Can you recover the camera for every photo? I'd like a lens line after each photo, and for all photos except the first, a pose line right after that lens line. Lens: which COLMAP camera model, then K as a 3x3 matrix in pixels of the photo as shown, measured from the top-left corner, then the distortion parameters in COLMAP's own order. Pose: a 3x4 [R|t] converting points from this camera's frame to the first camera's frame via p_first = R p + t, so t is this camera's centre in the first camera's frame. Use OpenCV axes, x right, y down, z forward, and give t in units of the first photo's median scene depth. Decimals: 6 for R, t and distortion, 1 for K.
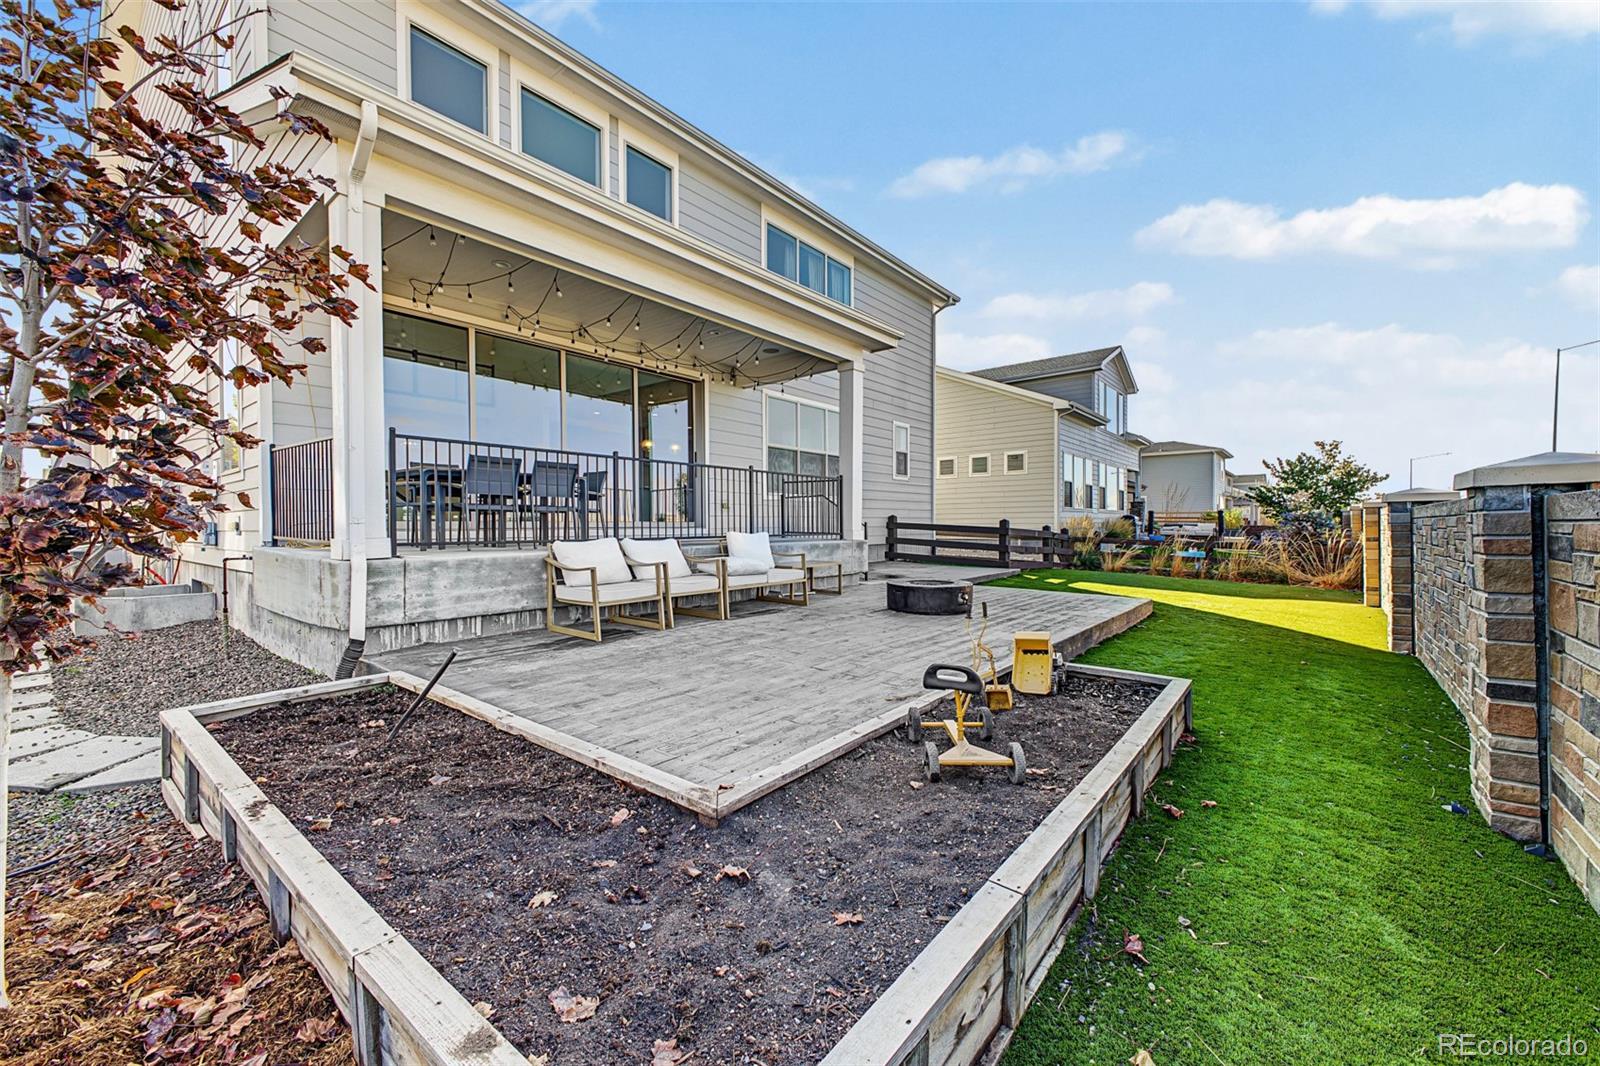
lens RADIAL K [[629.2, 0, 825.0], [0, 629.2, 528.8], [0, 0, 1]] dist [0.011951, -0.003154]
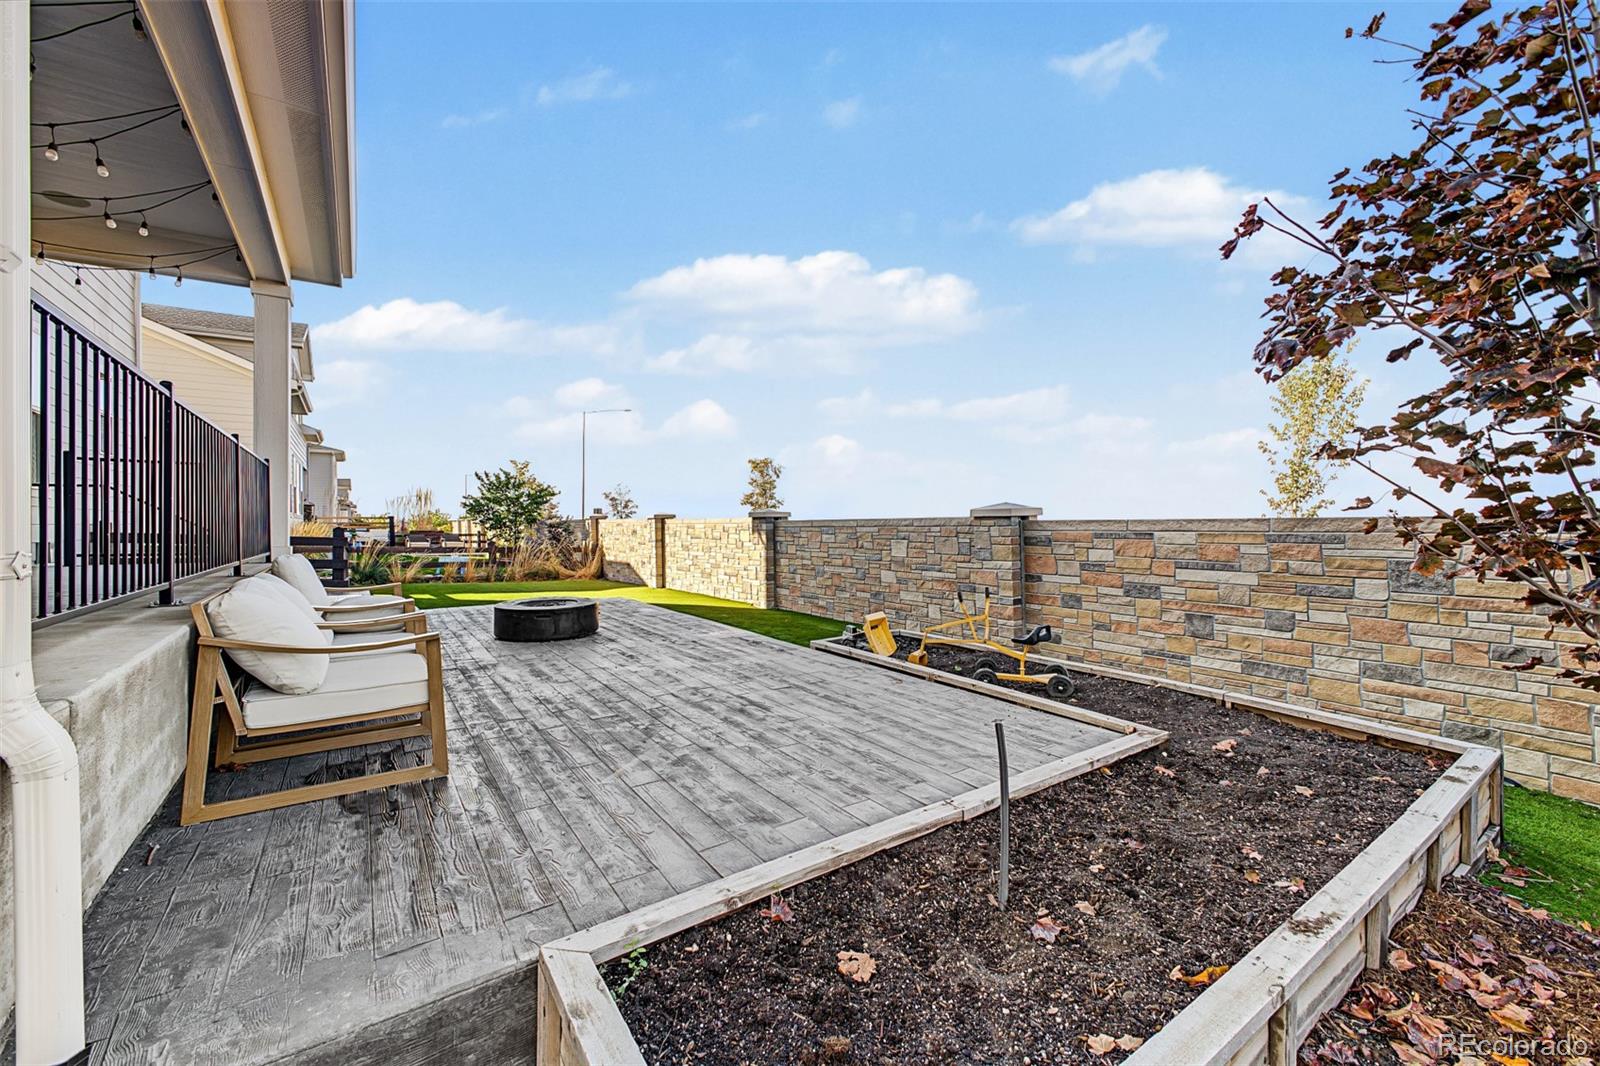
lens RADIAL K [[629.2, 0, 786.7], [0, 629.2, 522.5], [0, 0, 1]] dist [0.011951, -0.003154]
pose [[0.316401, 0.001461, 0.948624, -0.281387], [0.014597, 0.999873, -0.006408, -0.007439], [-0.948513, 0.015875, 0.316340, 0.208533]]
